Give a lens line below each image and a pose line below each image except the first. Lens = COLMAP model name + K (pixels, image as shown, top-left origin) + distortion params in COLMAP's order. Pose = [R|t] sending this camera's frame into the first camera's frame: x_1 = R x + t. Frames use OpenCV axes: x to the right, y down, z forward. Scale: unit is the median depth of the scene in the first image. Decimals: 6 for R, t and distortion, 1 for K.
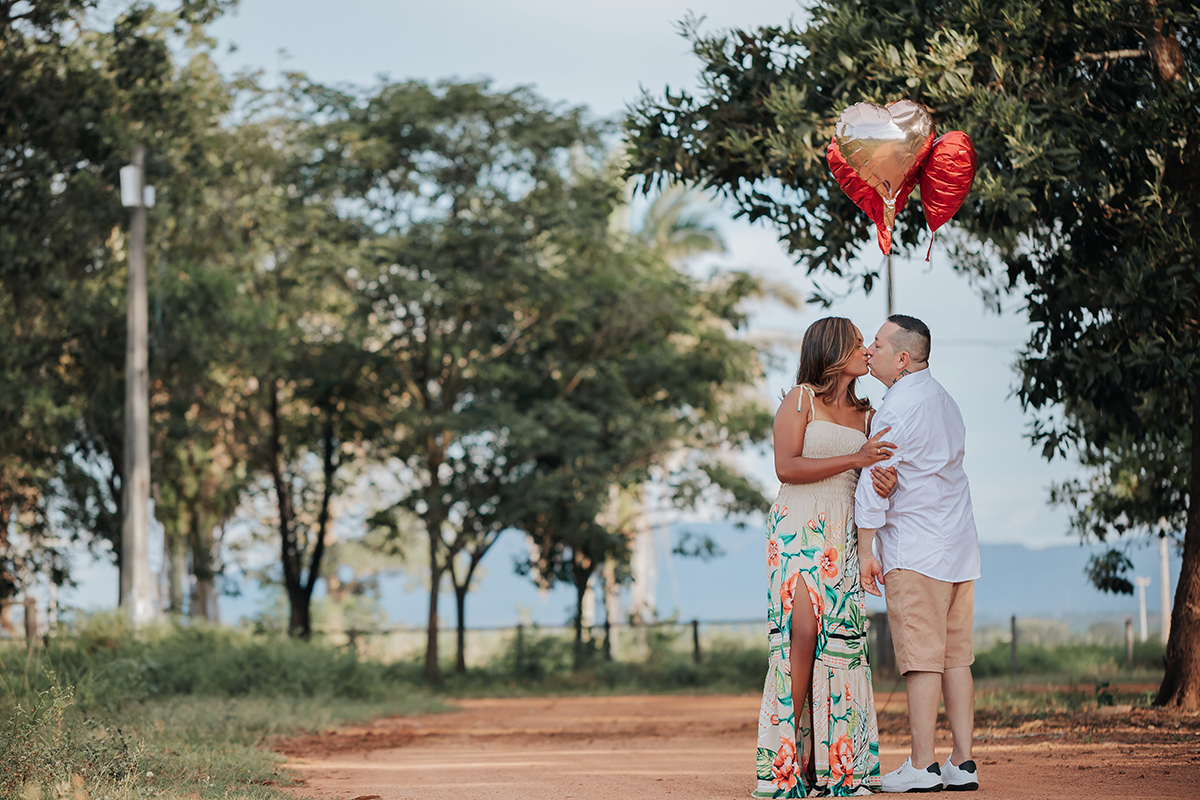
lens RADIAL K [[3501.1, 0, 599.9], [0, 3501.1, 403.0], [0, 0, 1]] dist [0.337749, 0.000000]
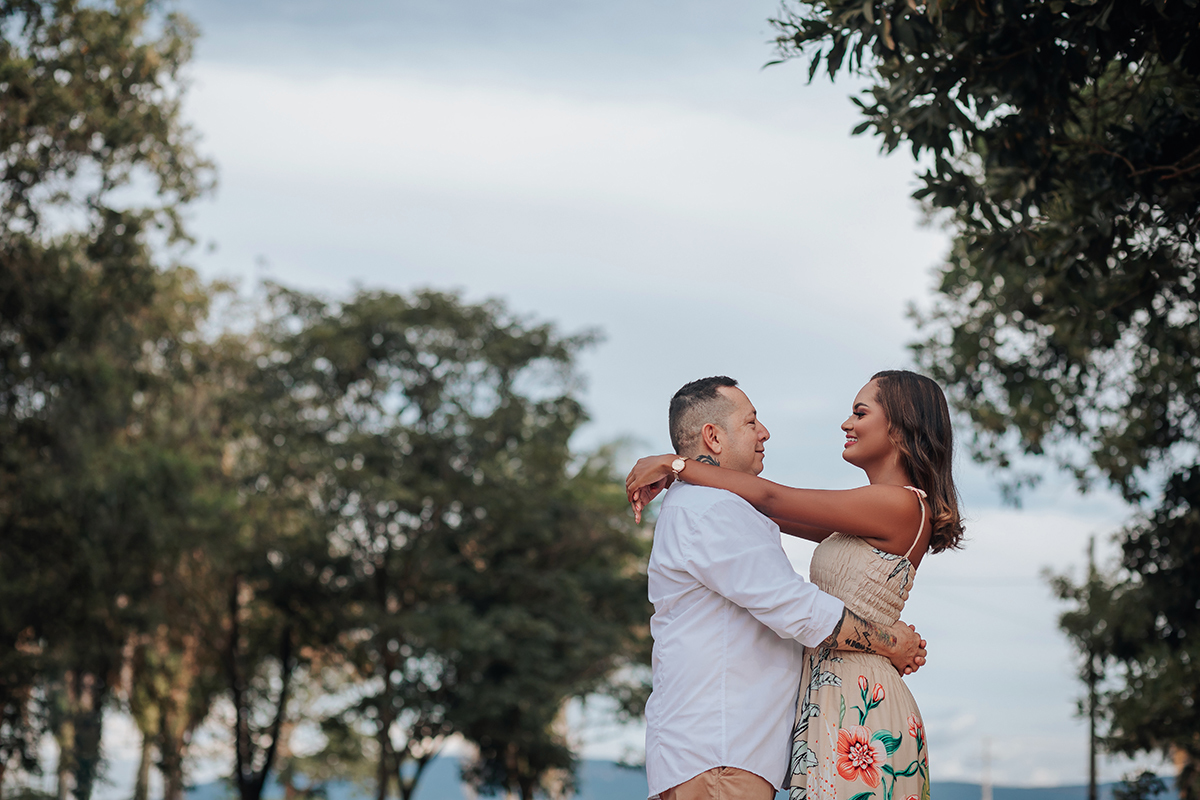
lens RADIAL K [[2987.4, 0, 594.4], [0, 2987.4, 410.4], [0, 0, 1]] dist [0.054453, 0.000000]
pose [[0.998790, 0.046742, 0.015311, -0.004651], [-0.045426, 0.995977, -0.077247, 0.007755], [-0.018860, 0.076458, 0.996894, 0.137524]]
